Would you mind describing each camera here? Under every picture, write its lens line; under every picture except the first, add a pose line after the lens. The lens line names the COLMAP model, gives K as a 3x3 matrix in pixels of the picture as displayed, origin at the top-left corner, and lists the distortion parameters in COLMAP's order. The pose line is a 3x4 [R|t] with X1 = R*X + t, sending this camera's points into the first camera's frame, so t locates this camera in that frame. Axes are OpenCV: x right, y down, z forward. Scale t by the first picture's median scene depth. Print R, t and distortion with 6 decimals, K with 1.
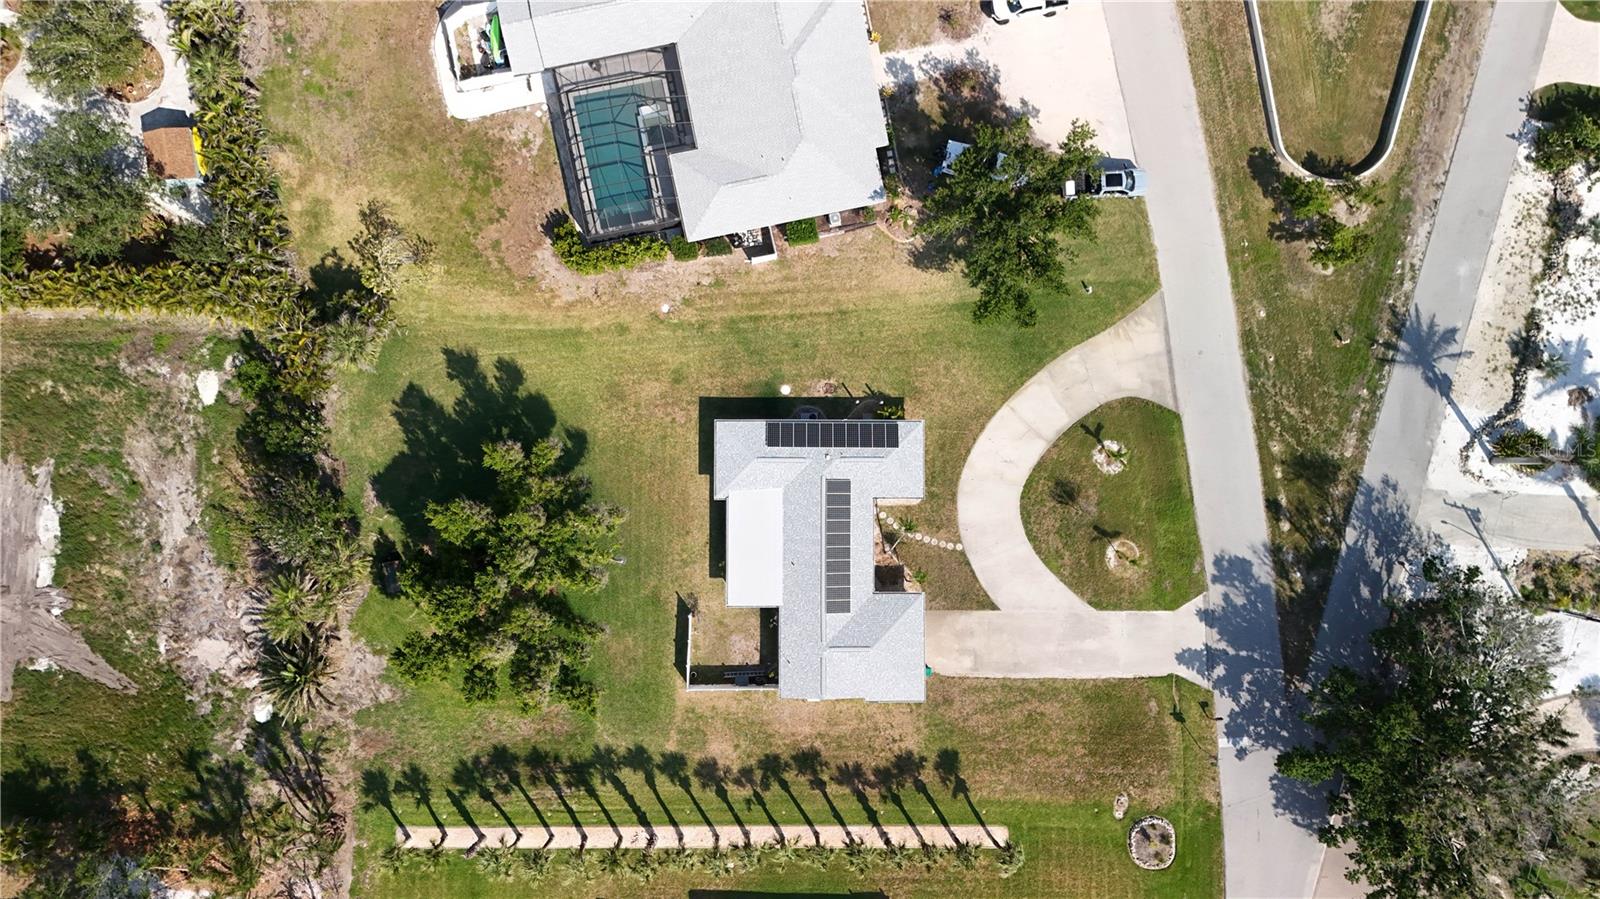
lens RADIAL K [[1175.9, 0, 799.4], [0, 1175.9, 444.3], [0, 0, 1]] dist [0.062133, -0.059108]
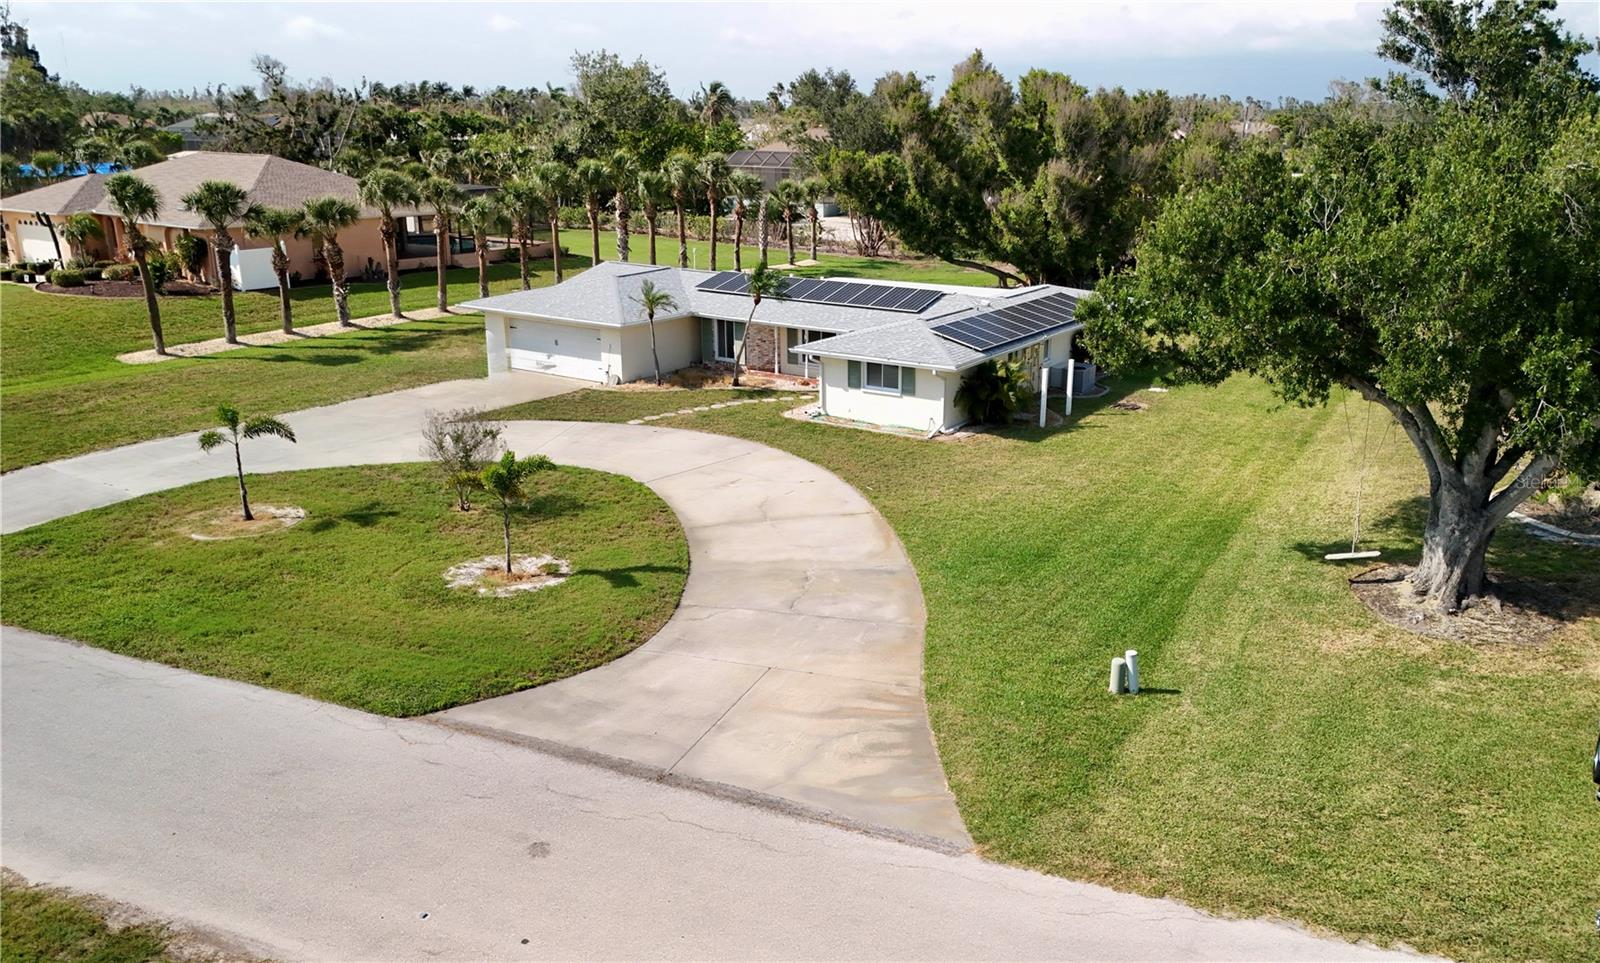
lens RADIAL K [[1264.1, 0, 846.3], [0, 1264.1, 491.1], [0, 0, 1]] dist [0.059602, -0.046693]
pose [[-0.540319, 0.207473, -0.815482, 0.461378], [-0.841363, -0.147923, 0.519833, -0.205974], [-0.012777, 0.966992, 0.254486, 0.919545]]
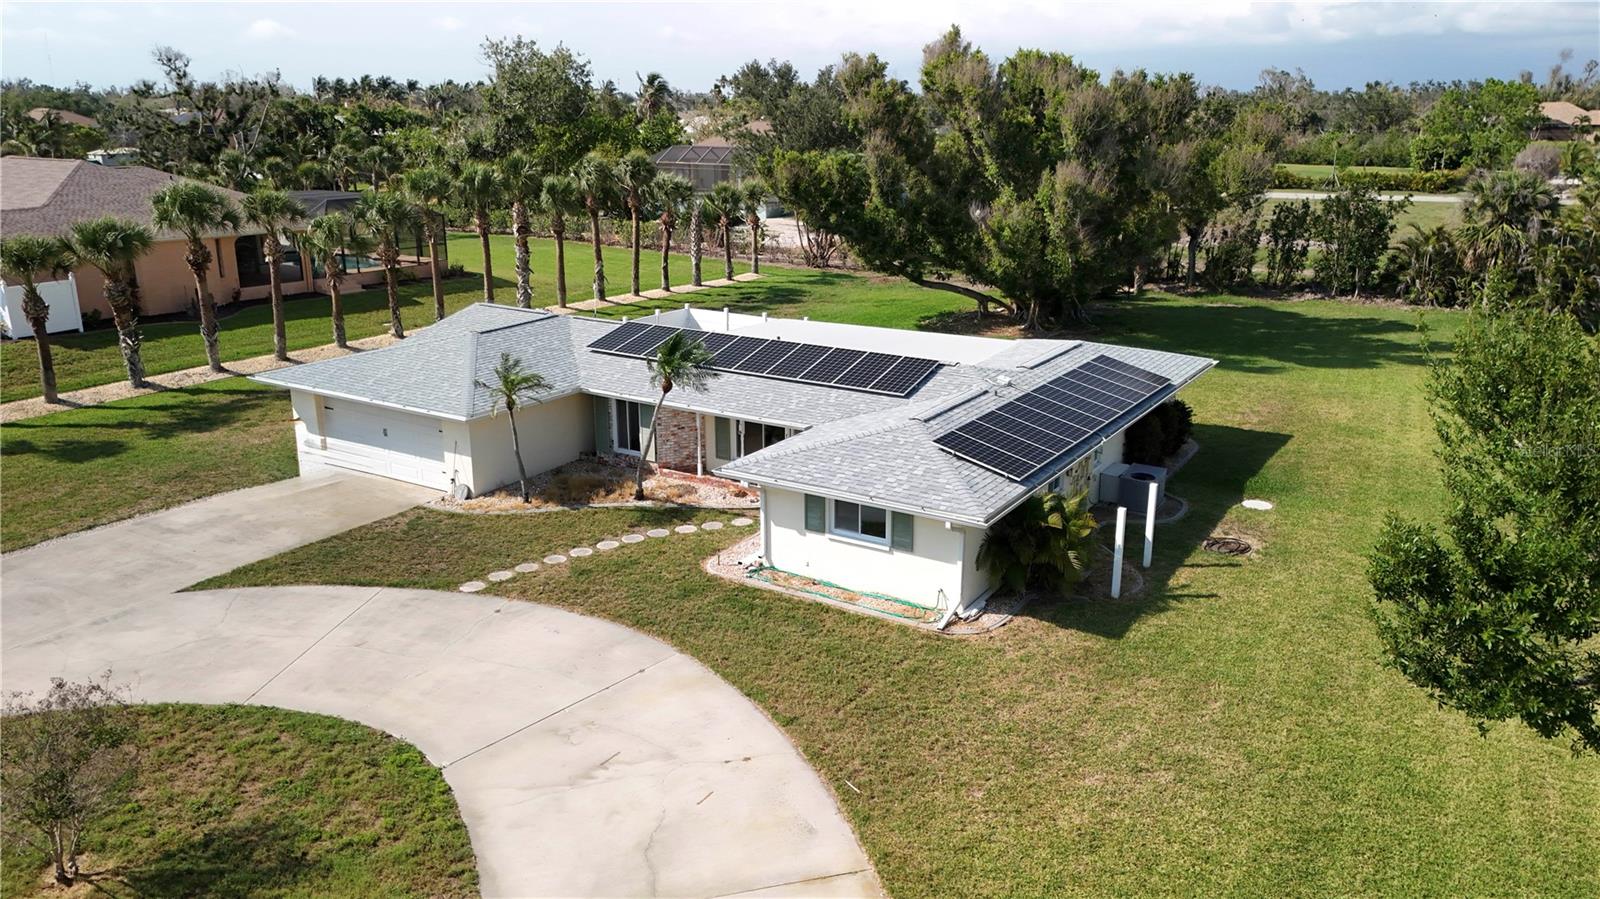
lens RADIAL K [[1175.9, 0, 790.5], [0, 1175.9, 441.5], [0, 0, 1]] dist [0.062133, -0.059108]
pose [[-0.538054, 0.201634, -0.818439, 0.307501], [-0.842882, -0.136650, 0.520458, -0.103640], [-0.006898, 0.969882, 0.243478, 0.913608]]
